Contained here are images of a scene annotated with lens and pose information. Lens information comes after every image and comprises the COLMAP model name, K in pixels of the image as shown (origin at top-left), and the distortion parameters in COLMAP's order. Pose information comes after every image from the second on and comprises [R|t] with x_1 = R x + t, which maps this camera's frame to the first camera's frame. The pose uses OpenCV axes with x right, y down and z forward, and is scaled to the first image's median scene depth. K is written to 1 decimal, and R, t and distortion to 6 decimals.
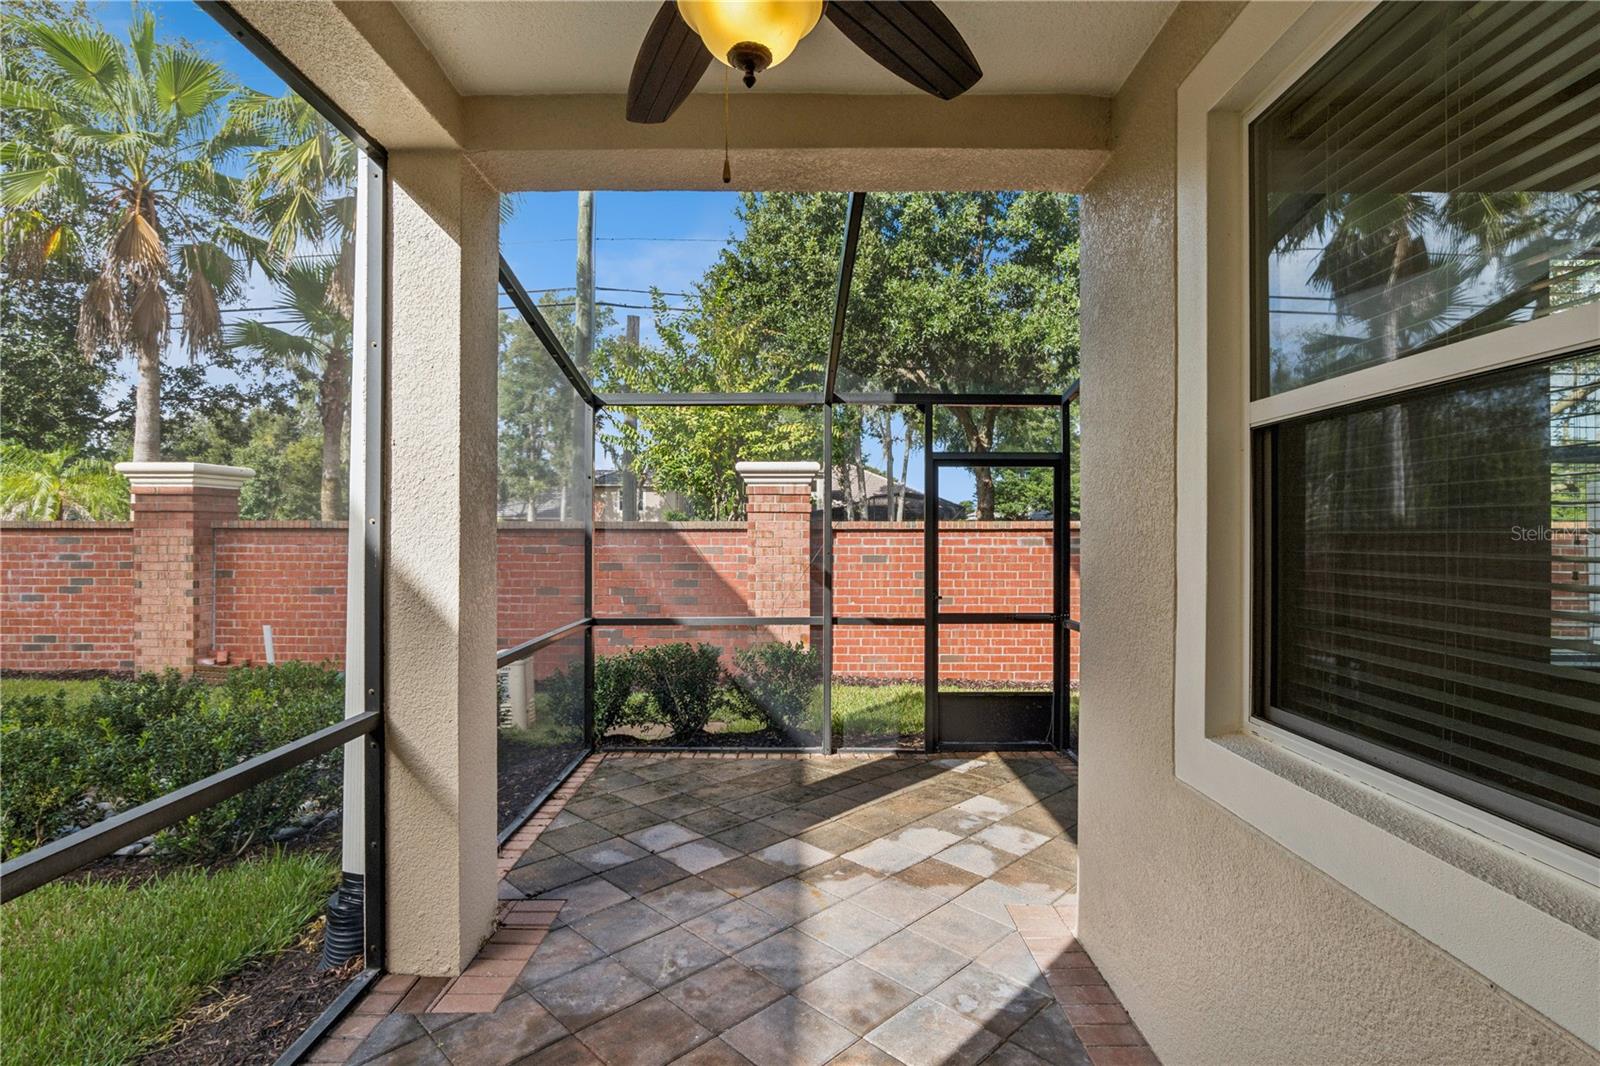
lens RADIAL K [[756.1, 0, 805.0], [0, 756.1, 531.5], [0, 0, 1]] dist [-0.015974, 0.005307]
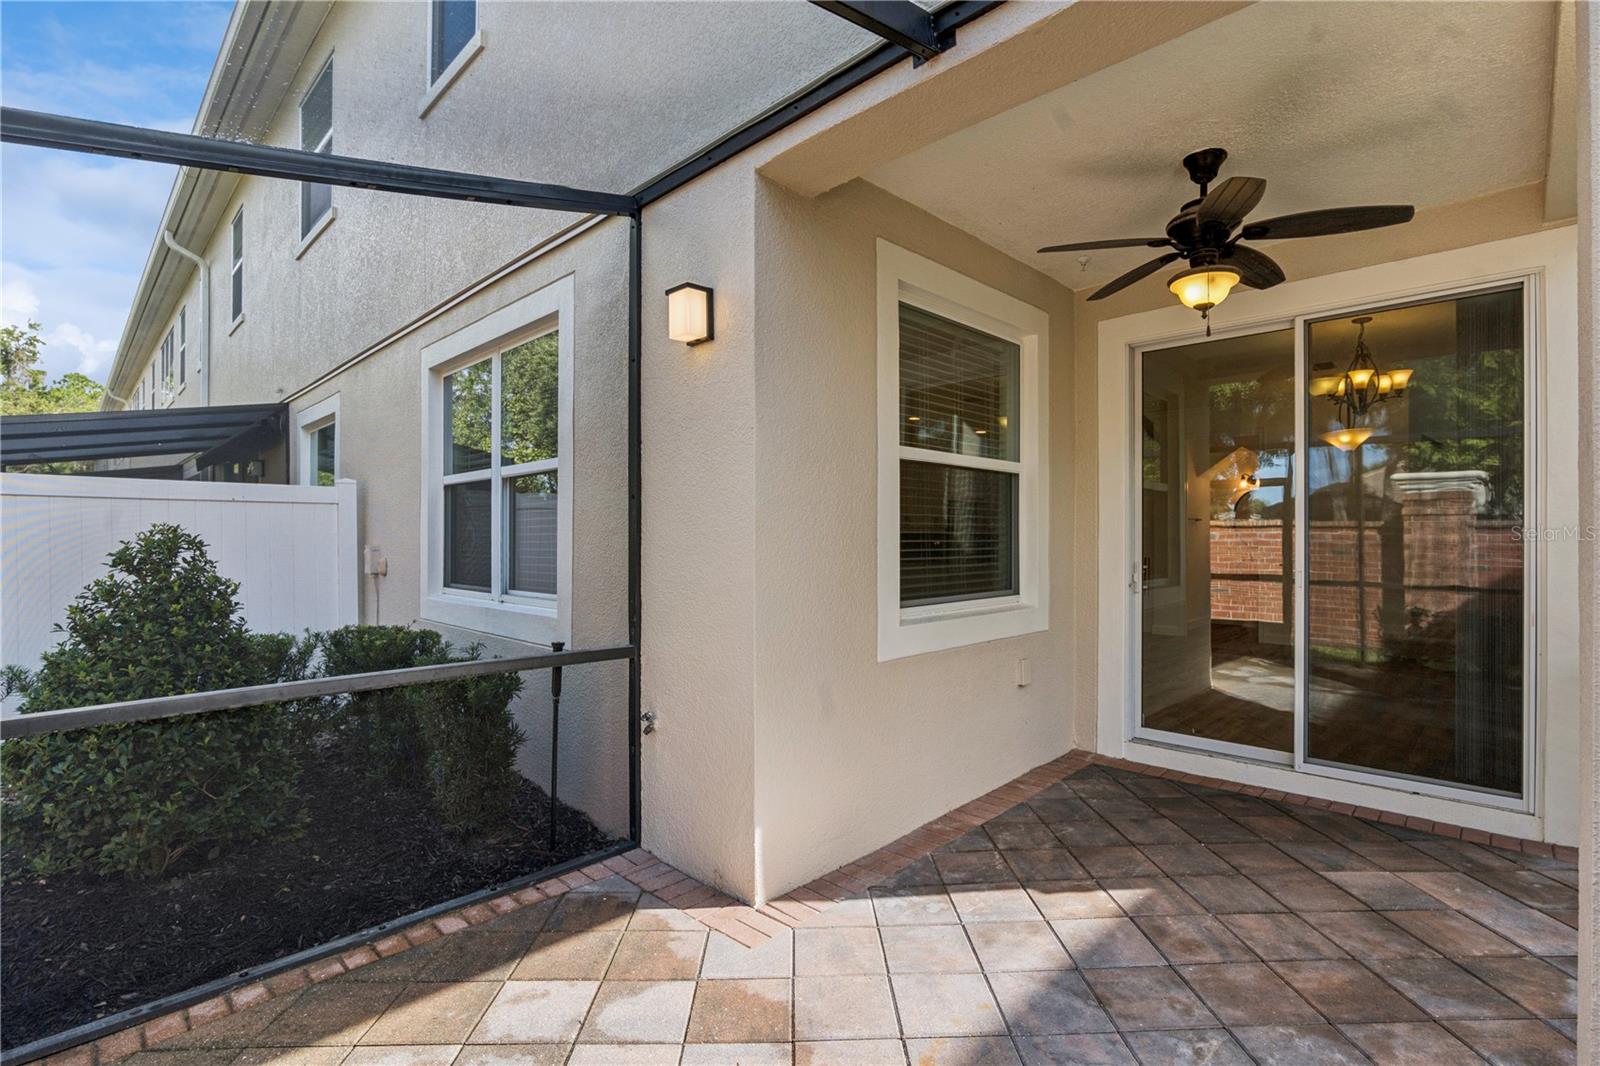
lens RADIAL K [[756.1, 0, 807.2], [0, 756.1, 536.2], [0, 0, 1]] dist [-0.015974, 0.005307]
pose [[-0.718353, 0.006424, 0.695650, -0.437589], [0.003726, 0.999979, -0.005386, 0.054691], [-0.695669, -0.001277, -0.718361, 1.887533]]
